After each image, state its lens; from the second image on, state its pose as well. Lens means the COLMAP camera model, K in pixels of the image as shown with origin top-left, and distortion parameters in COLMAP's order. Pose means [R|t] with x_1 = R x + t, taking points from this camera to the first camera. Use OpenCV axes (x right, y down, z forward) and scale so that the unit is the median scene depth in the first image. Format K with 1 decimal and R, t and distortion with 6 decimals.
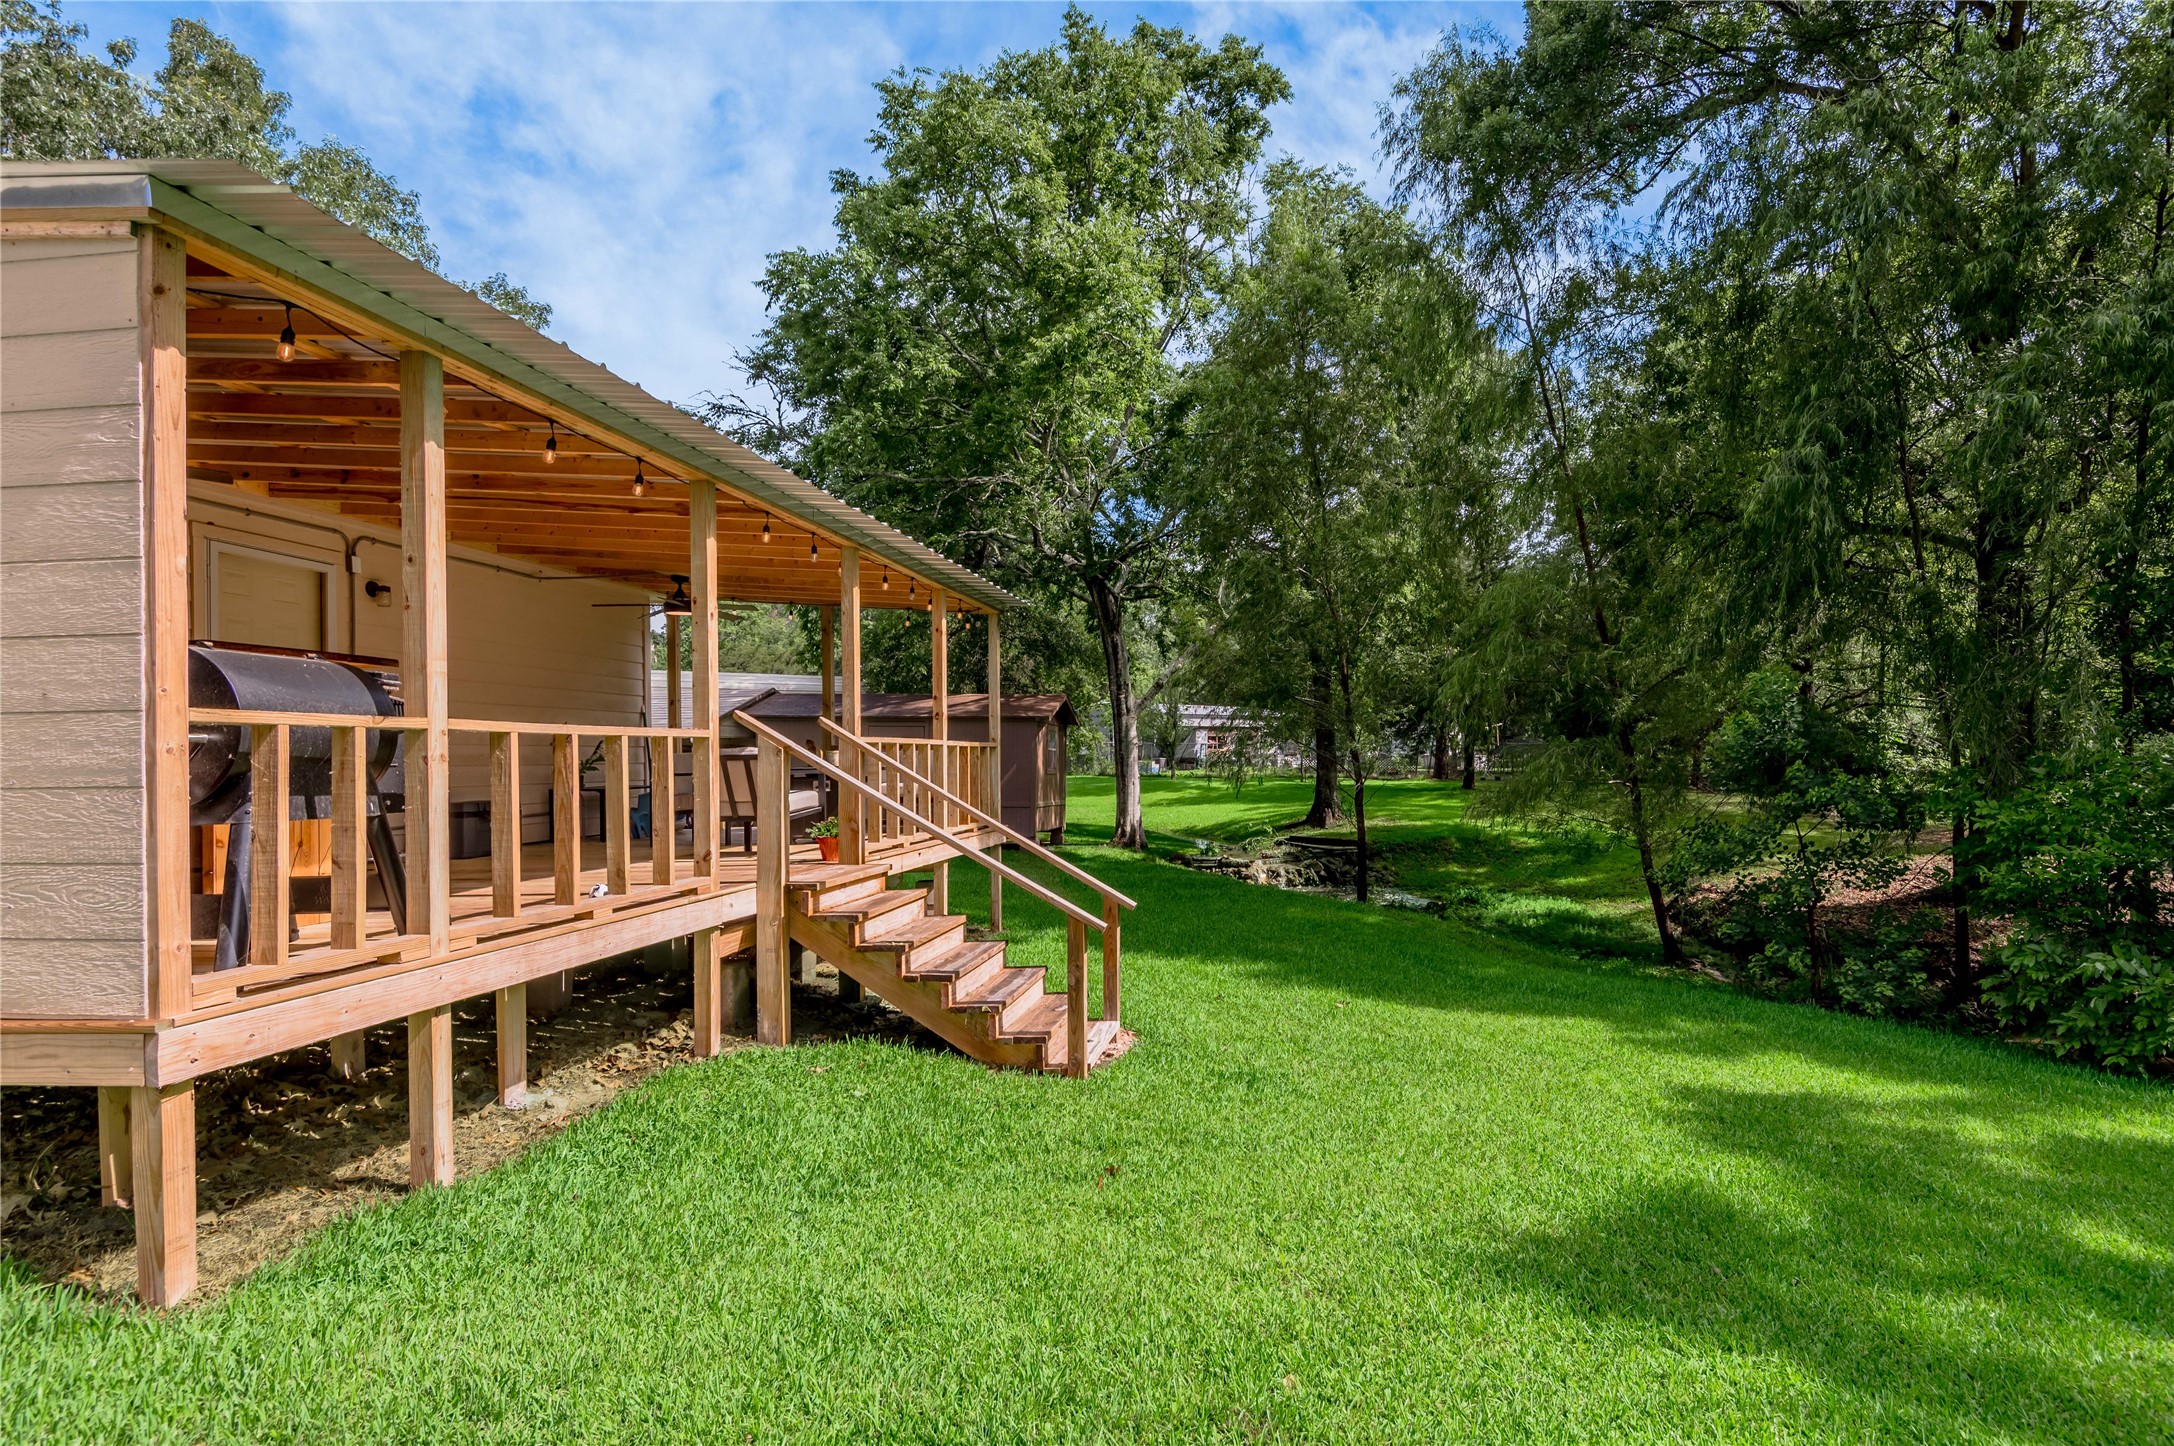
lens RADIAL K [[1094.7, 0, 1183.3], [0, 1094.7, 753.5], [0, 0, 1]] dist [0.003500, -0.019661]
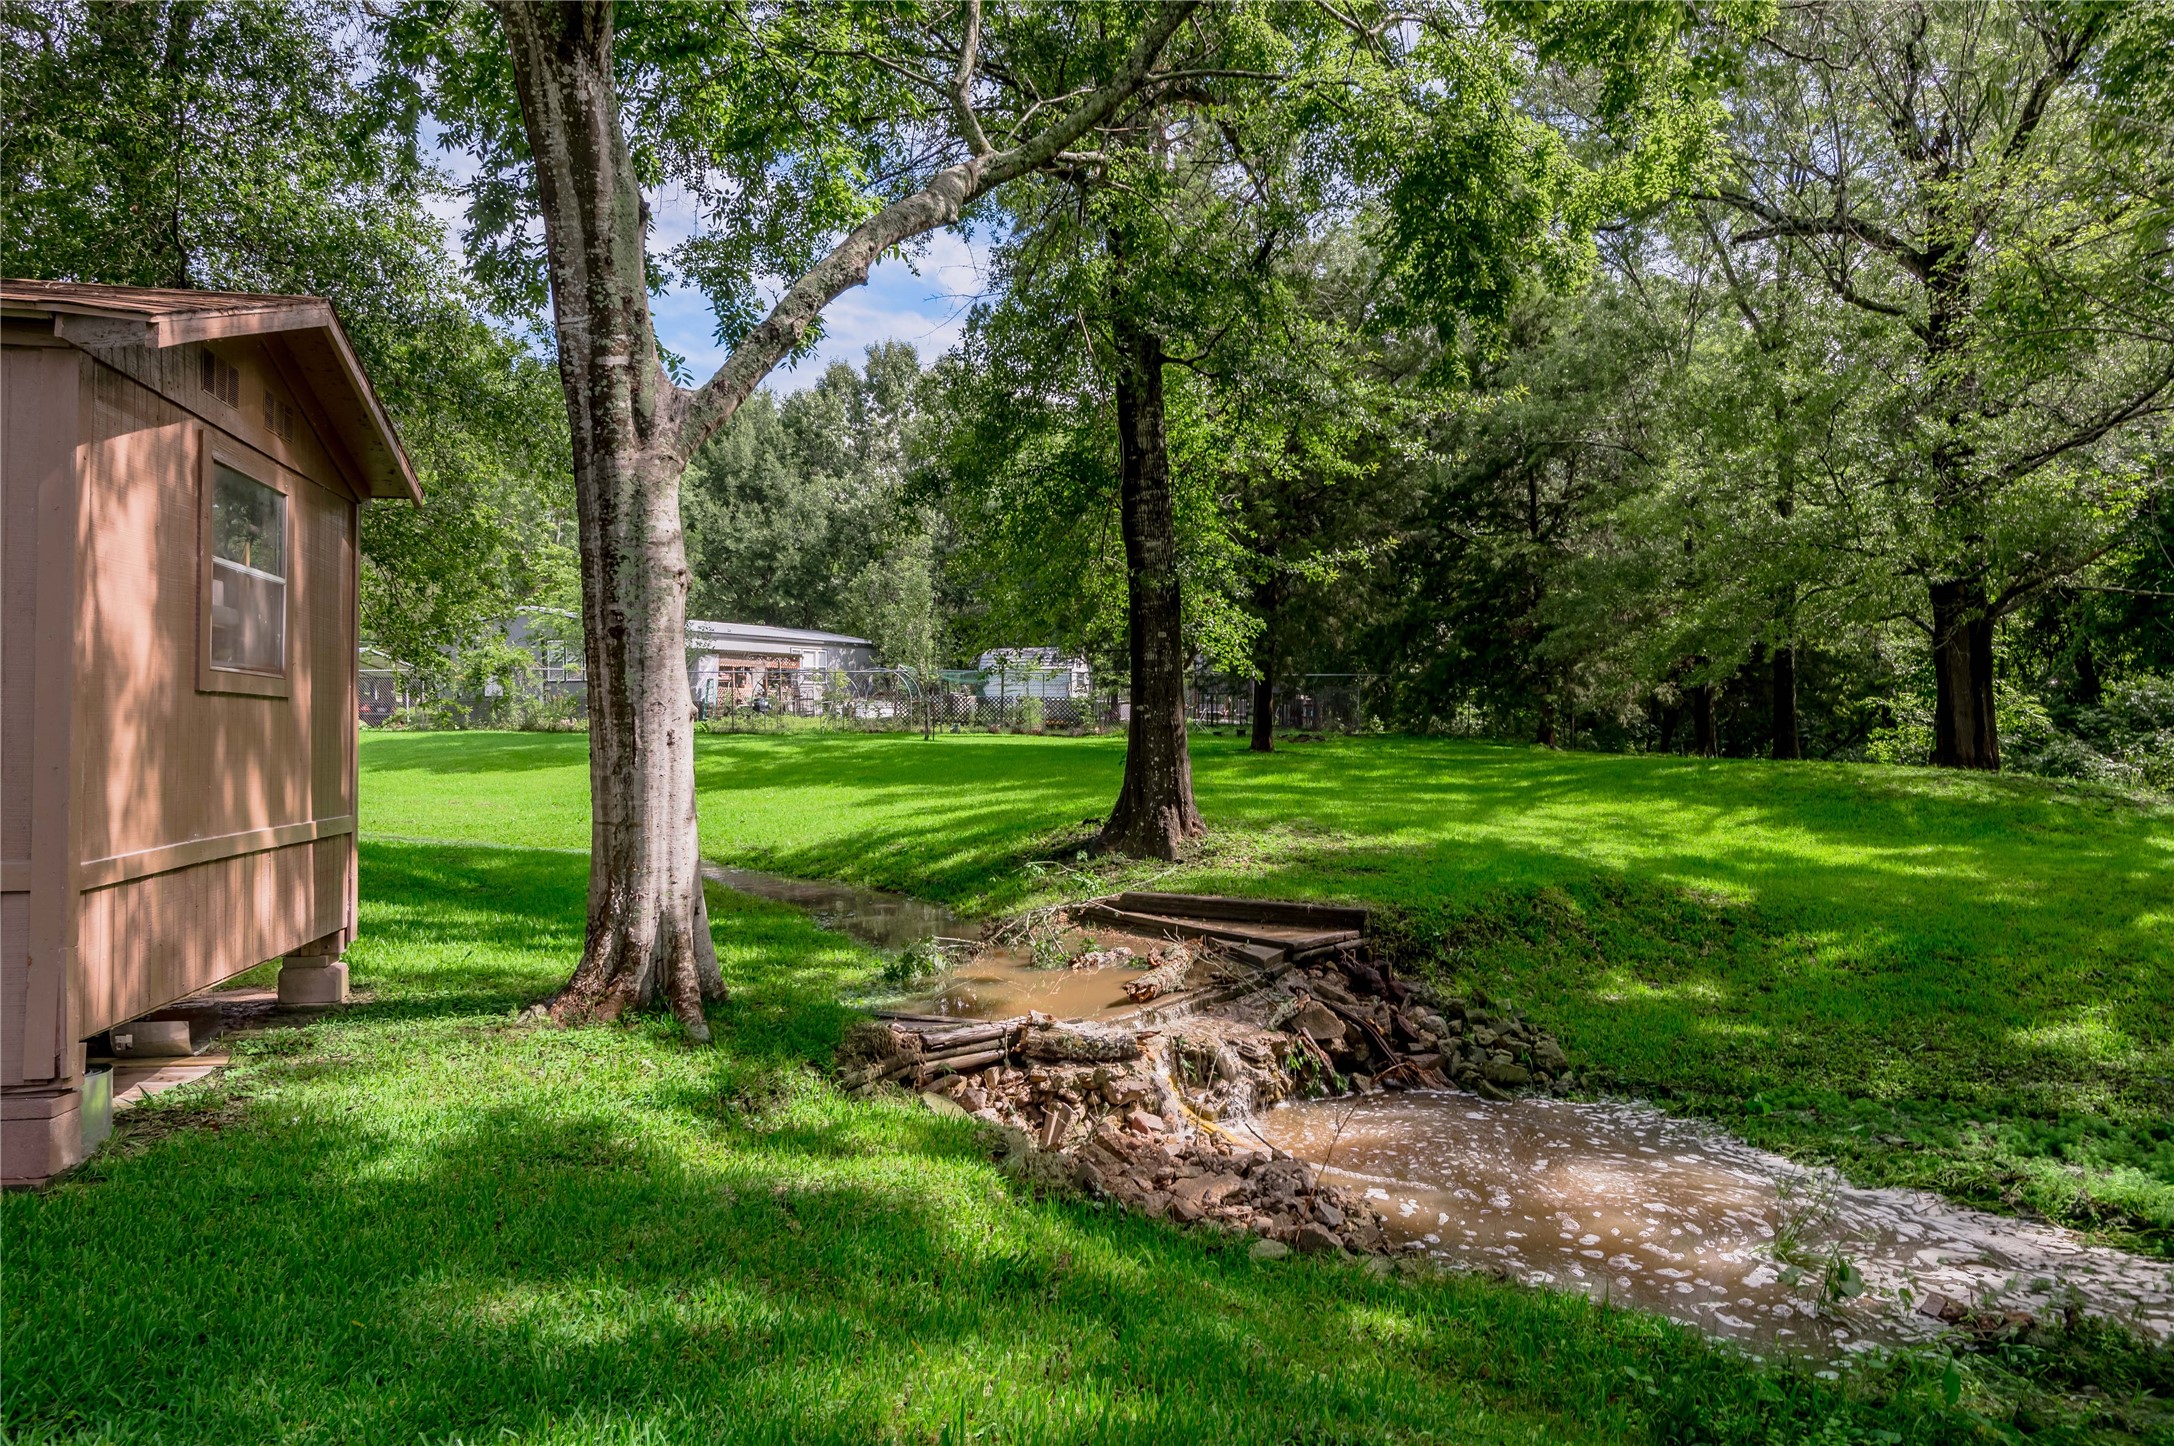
lens RADIAL K [[1312.5, 0, 1087.0], [0, 1312.5, 723.0], [0, 0, 1]] dist [0.007960, -0.000766]
pose [[0.947094, 0.000681, 0.320955, -0.065178], [-0.003365, 0.999964, 0.007807, 0.027603], [-0.320938, -0.008474, 0.947062, 0.903784]]
